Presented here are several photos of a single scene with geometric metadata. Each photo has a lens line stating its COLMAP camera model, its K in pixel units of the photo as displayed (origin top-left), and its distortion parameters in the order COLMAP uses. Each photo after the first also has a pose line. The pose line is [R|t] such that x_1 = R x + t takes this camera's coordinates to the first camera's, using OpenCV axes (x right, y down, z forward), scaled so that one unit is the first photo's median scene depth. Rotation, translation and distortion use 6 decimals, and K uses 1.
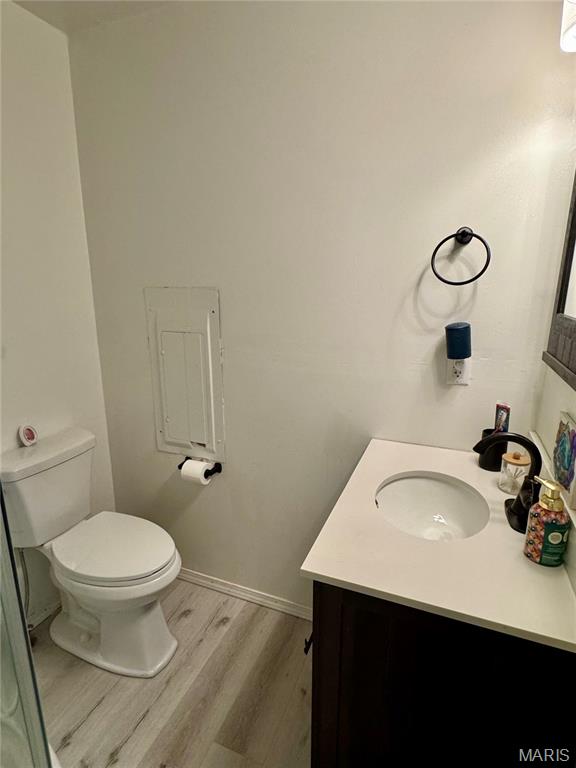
lens RADIAL K [[404.1, 0, 286.2], [0, 404.1, 384.1], [0, 0, 1]] dist [-0.015573, -0.001367]
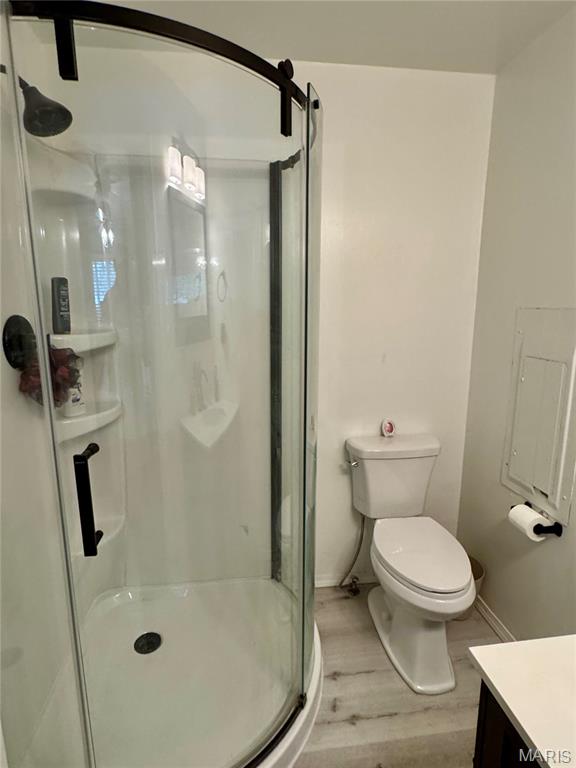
lens RADIAL K [[404.1, 0, 286.3], [0, 404.1, 381.7], [0, 0, 1]] dist [-0.015573, -0.001367]
pose [[0.482602, 0.155886, -0.861855, 0.222766], [-0.207329, 0.976398, 0.060508, -0.017973], [0.850946, 0.149487, 0.503532, 0.092190]]
